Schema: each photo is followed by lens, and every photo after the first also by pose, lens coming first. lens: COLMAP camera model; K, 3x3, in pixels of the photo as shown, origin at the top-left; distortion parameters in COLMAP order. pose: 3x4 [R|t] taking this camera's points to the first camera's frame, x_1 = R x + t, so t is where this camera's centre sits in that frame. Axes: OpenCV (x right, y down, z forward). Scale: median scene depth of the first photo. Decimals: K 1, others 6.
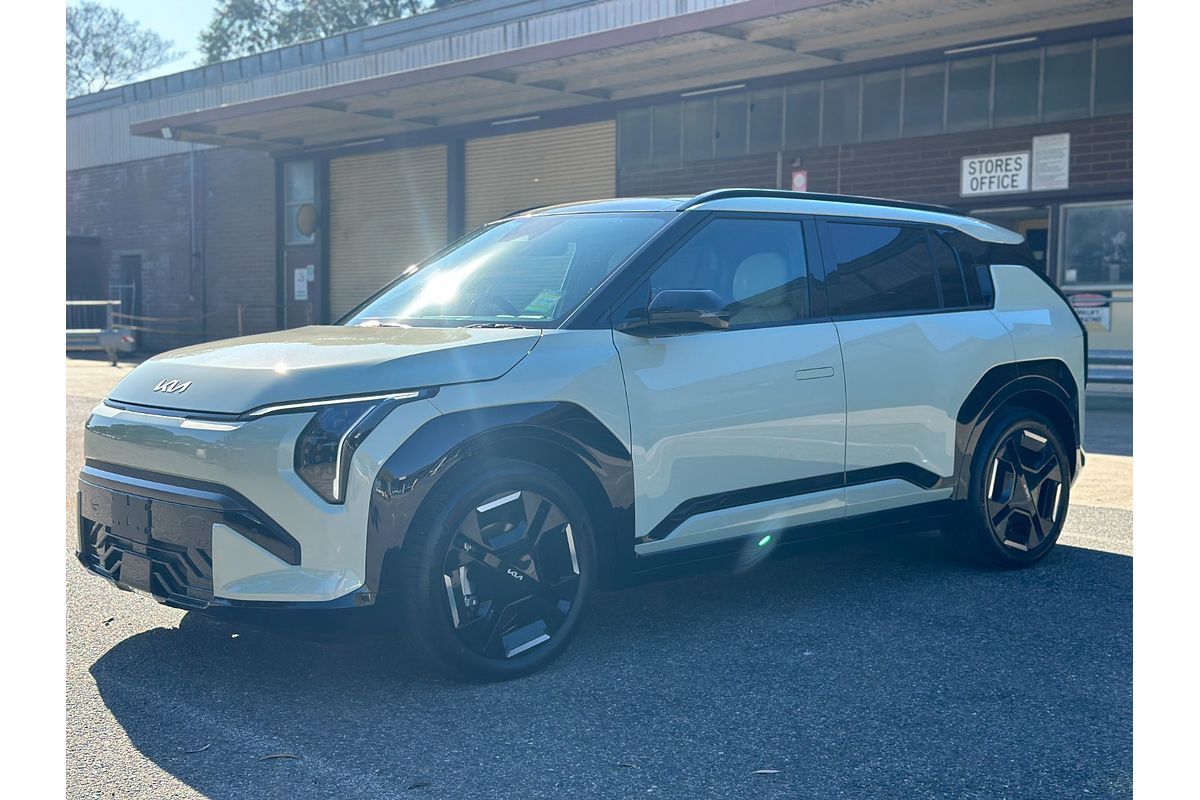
lens RADIAL K [[1469.4, 0, 615.1], [0, 1469.4, 401.0], [0, 0, 1]] dist [0.151795, -0.296697]
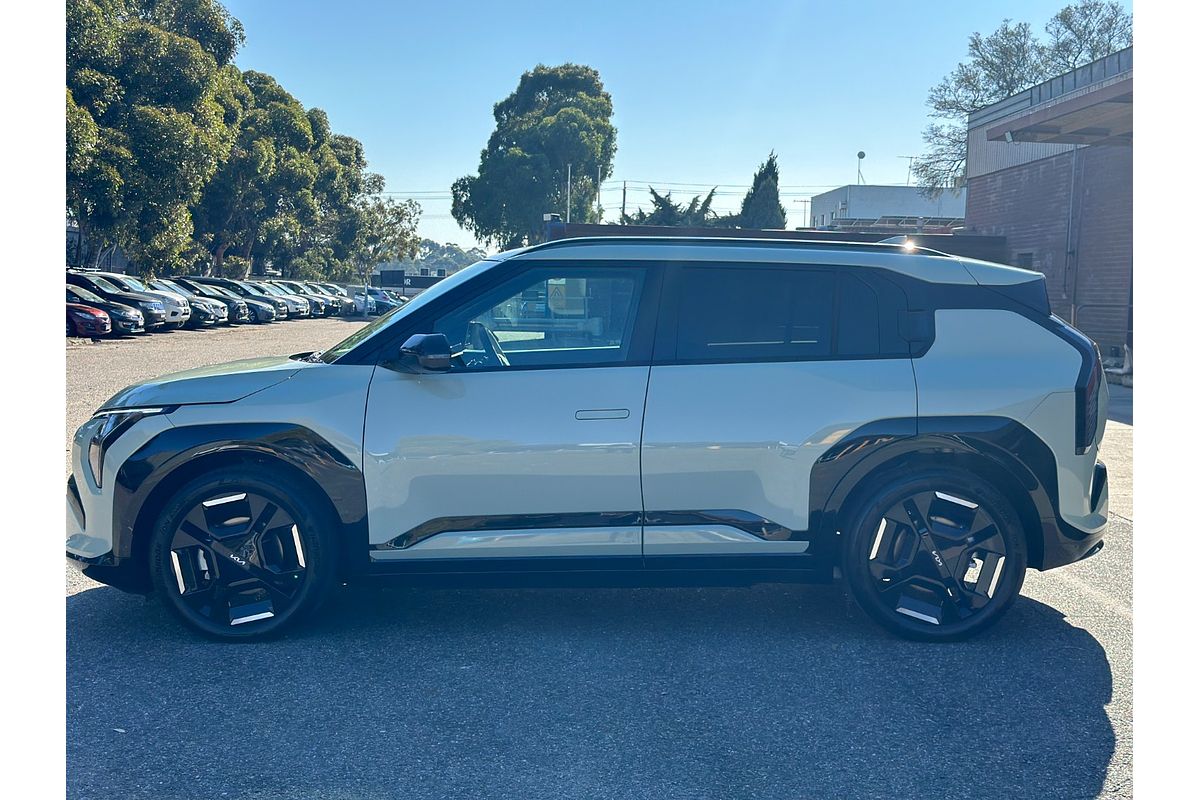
lens RADIAL K [[1469.5, 0, 622.6], [0, 1469.5, 429.7], [0, 0, 1]] dist [0.145129, -0.288801]
pose [[0.763846, 0.074367, -0.641099, 0.821504], [-0.056989, 0.997231, 0.047777, -0.059078], [0.642877, 0.000041, 0.765969, 0.207099]]
